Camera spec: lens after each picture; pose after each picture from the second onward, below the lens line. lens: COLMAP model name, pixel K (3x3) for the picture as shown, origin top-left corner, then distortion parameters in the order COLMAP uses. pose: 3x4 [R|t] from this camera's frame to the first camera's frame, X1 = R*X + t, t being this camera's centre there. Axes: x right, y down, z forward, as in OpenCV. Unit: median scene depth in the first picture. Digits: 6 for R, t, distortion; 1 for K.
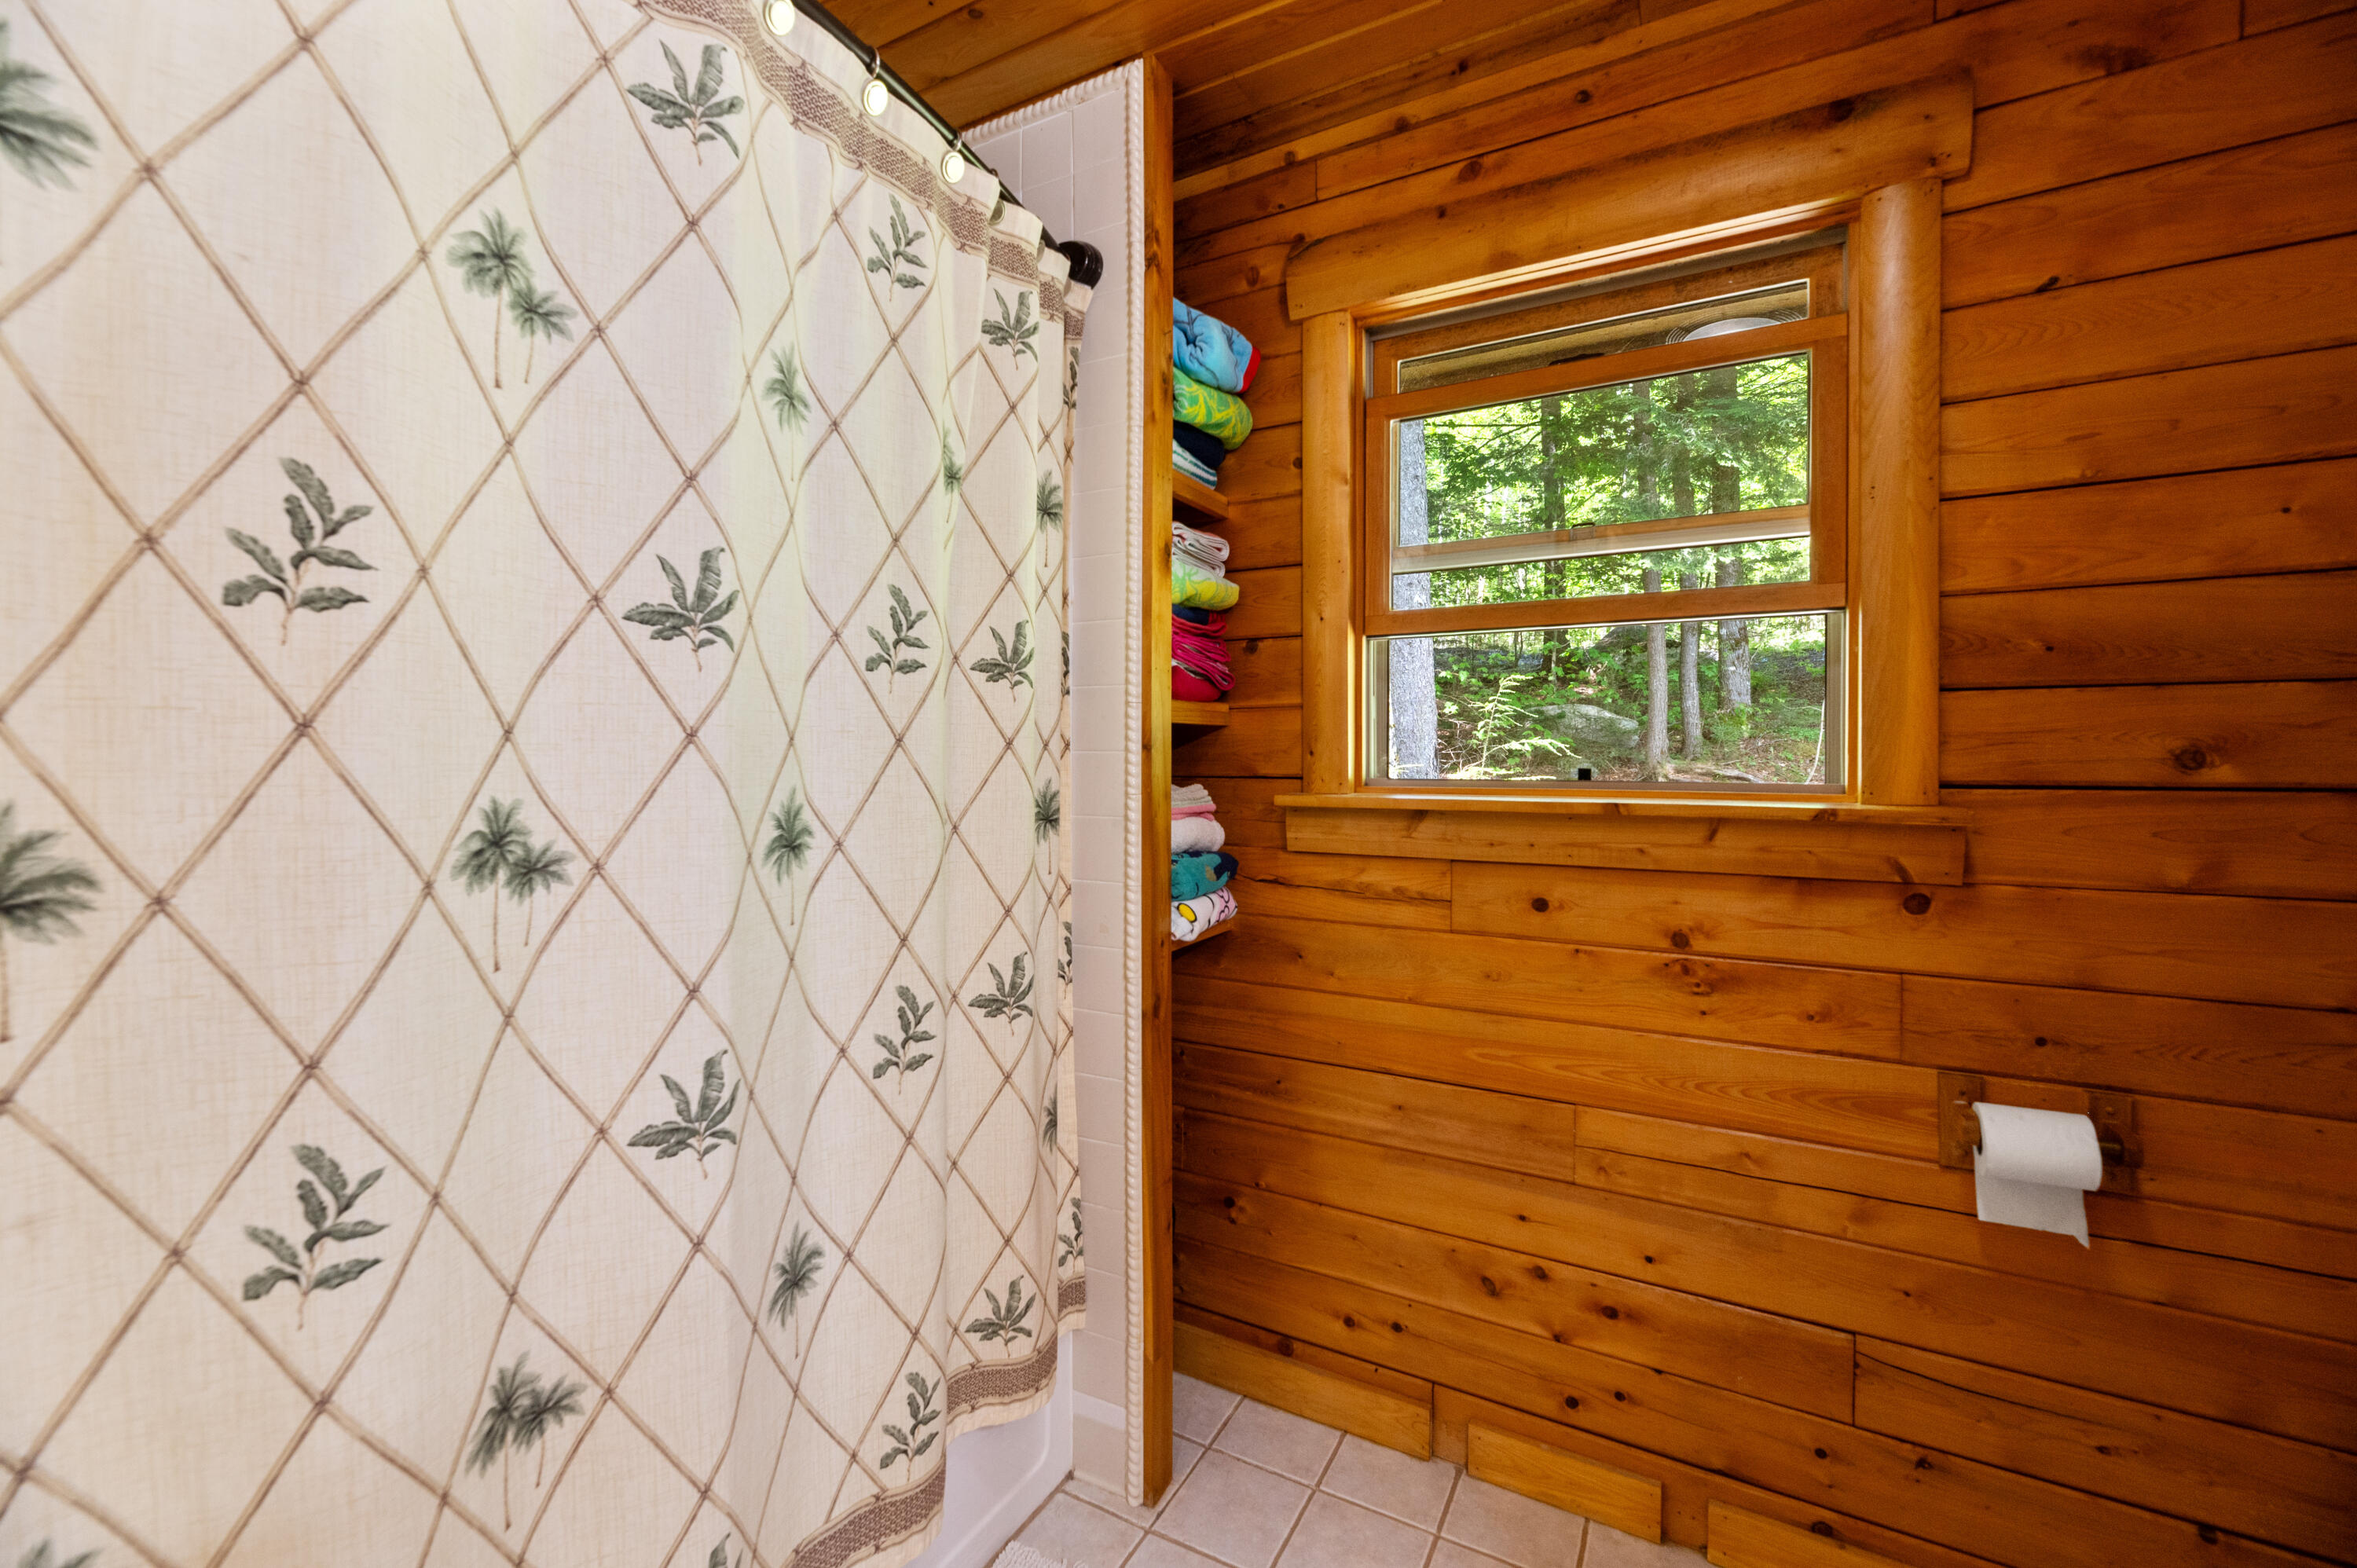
lens RADIAL K [[935.1, 0, 1169.6], [0, 935.1, 772.1], [0, 0, 1]] dist [-0.005090, 0.000039]
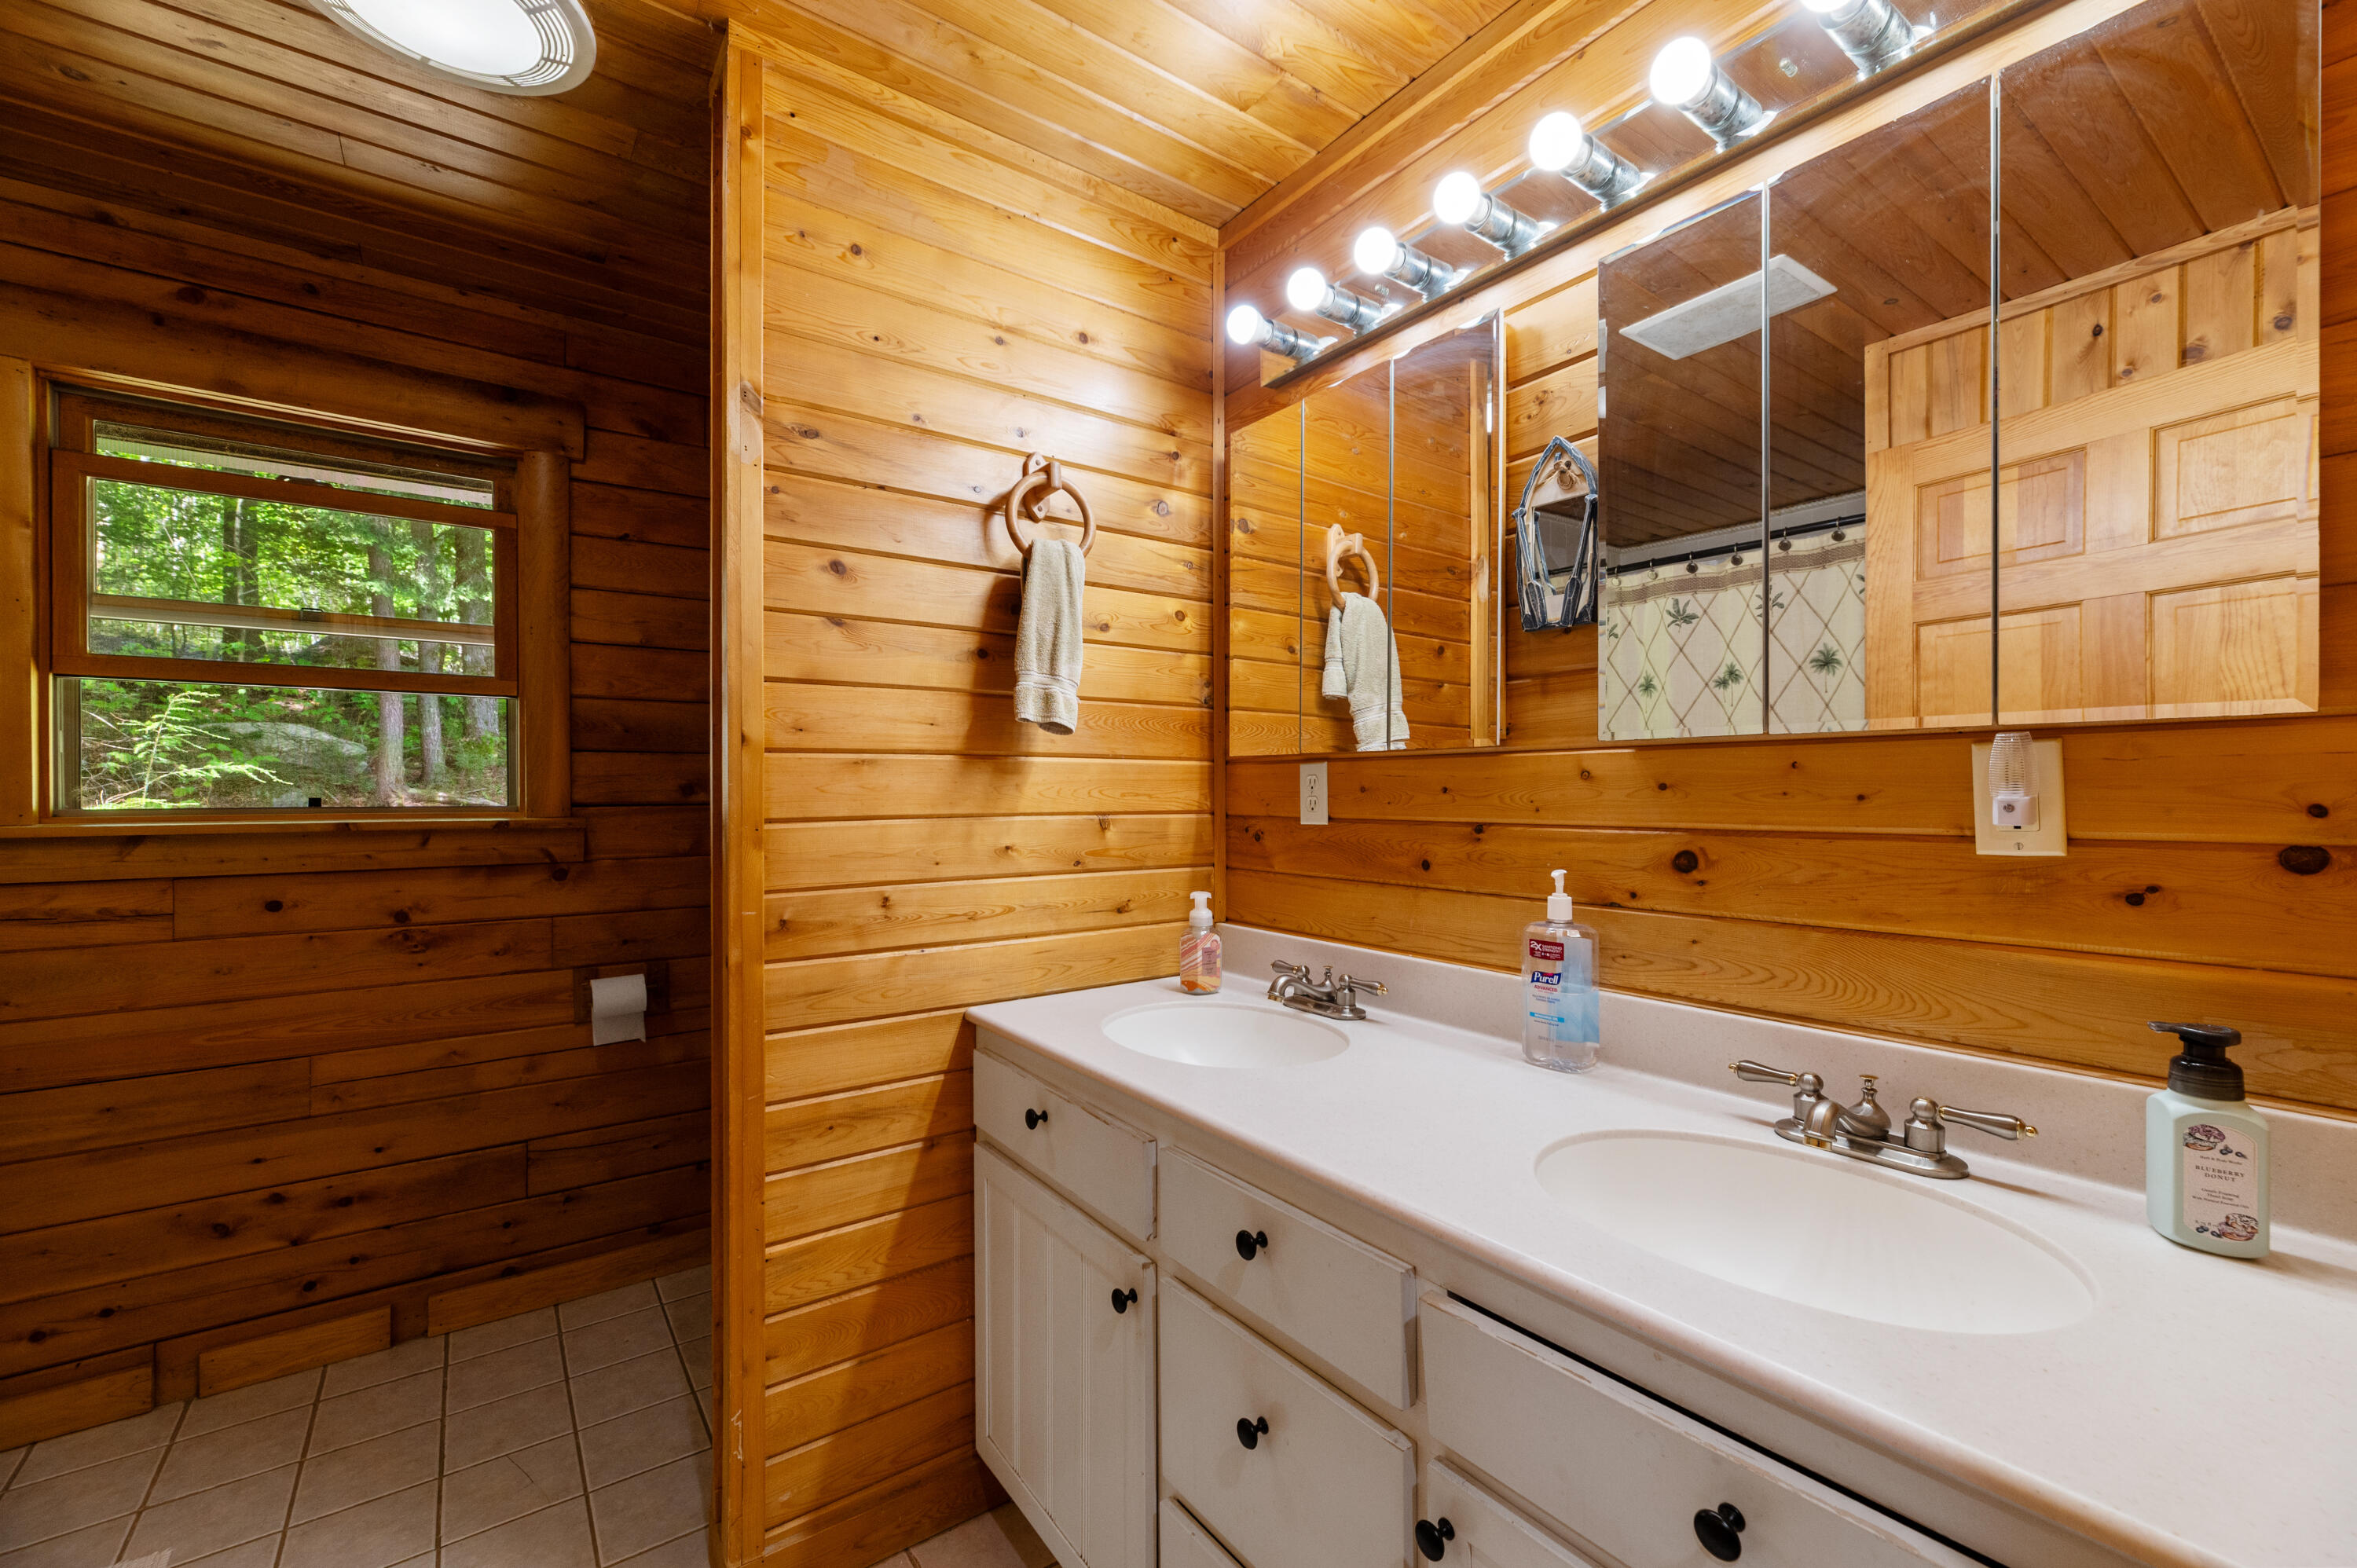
lens RADIAL K [[937.0, 0, 1183.8], [0, 937.0, 789.2], [0, 0, 1]] dist [0.002087, 0.000121]
pose [[0.380091, -0.002778, 0.924945, -0.317377], [0.012896, 0.999914, -0.002296, 0.002820], [-0.924859, 0.012801, 0.380094, -0.638425]]
